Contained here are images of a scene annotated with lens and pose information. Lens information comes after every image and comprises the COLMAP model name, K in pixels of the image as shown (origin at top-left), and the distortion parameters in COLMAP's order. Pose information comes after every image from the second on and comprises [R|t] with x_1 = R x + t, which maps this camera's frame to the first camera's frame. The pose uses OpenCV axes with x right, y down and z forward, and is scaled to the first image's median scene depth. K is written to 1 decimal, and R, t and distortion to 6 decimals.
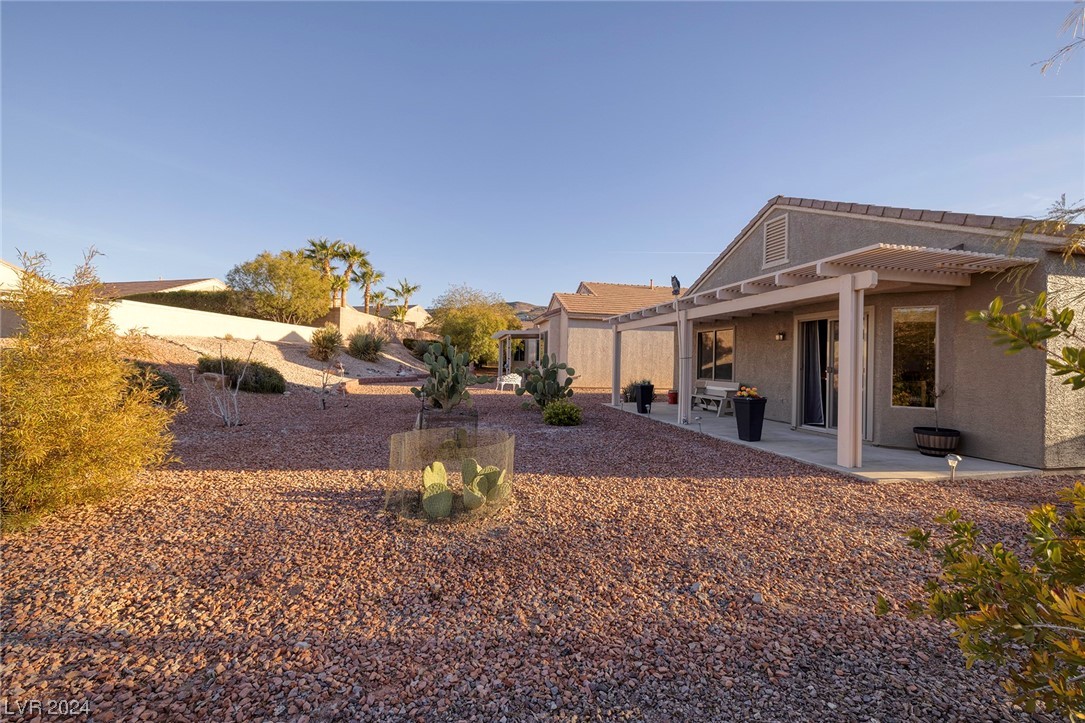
lens RADIAL K [[462.1, 0, 547.1], [0, 462.1, 358.6], [0, 0, 1]] dist [-0.002439, 0.000176]
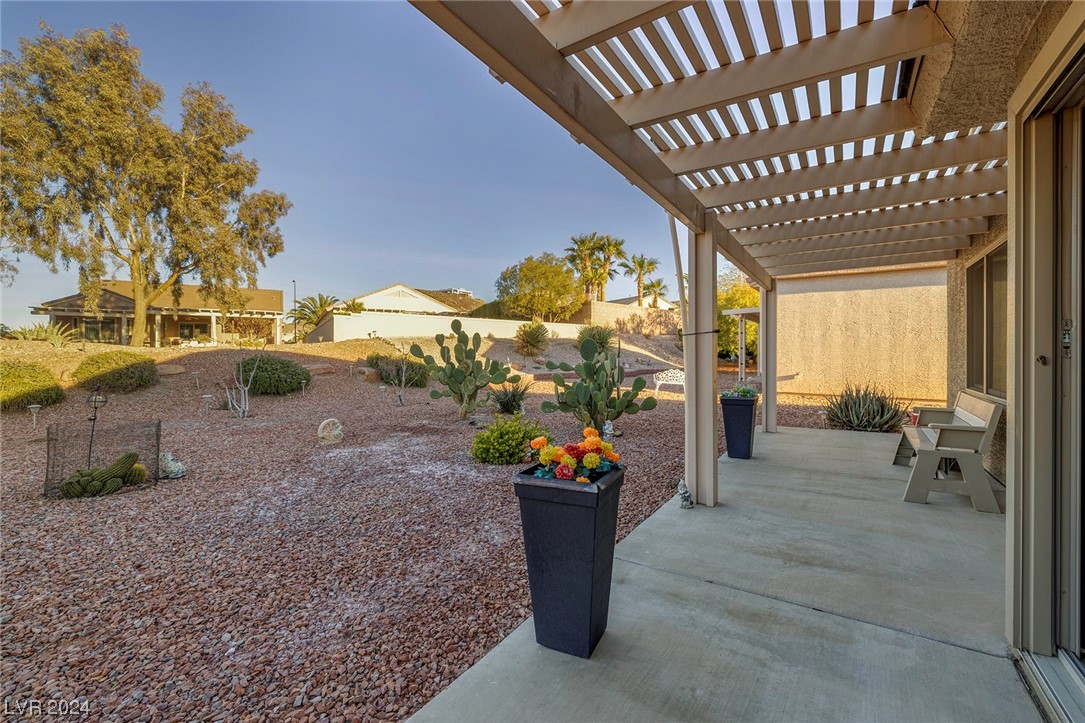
lens RADIAL K [[462.1, 0, 548.7], [0, 462.1, 357.5], [0, 0, 1]] dist [-0.002439, 0.000176]
pose [[0.711076, -0.012595, -0.703002, 0.279993], [0.018691, 0.999825, 0.000993, 0.010554], [0.702867, -0.013845, 0.711187, 0.376176]]
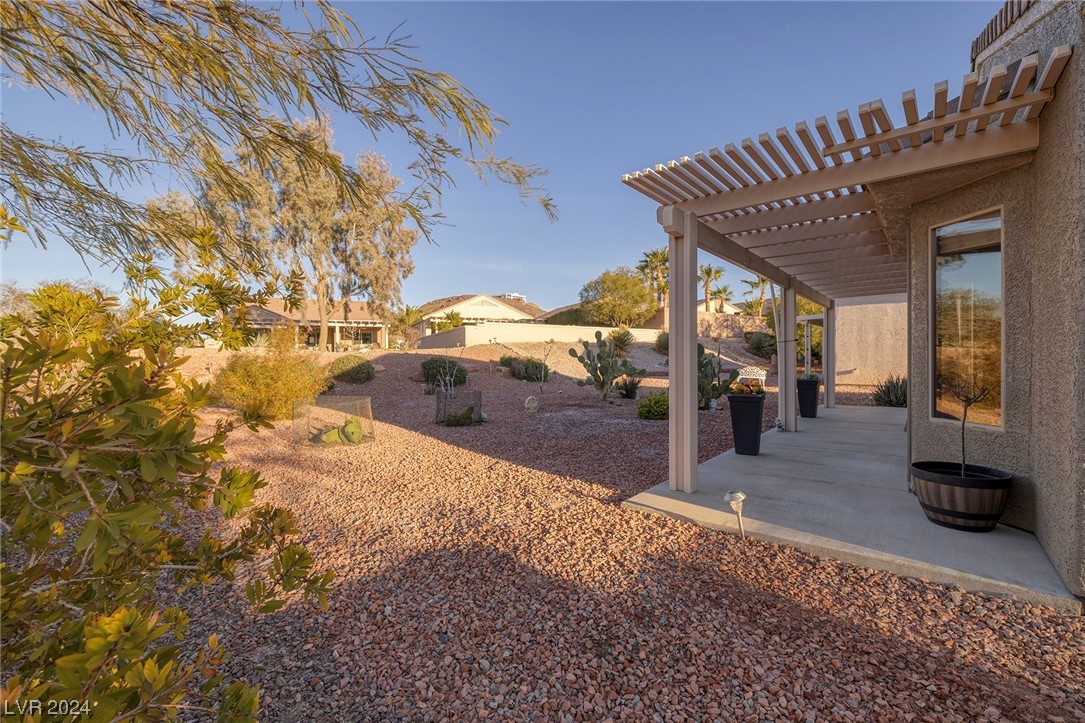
lens RADIAL K [[462.1, 0, 547.8], [0, 462.1, 360.0], [0, 0, 1]] dist [-0.002439, 0.000176]
pose [[0.626580, -0.017224, -0.779167, 0.367993], [0.024095, 0.999706, -0.002722, 0.013542], [0.778985, -0.017069, 0.626811, 0.148864]]
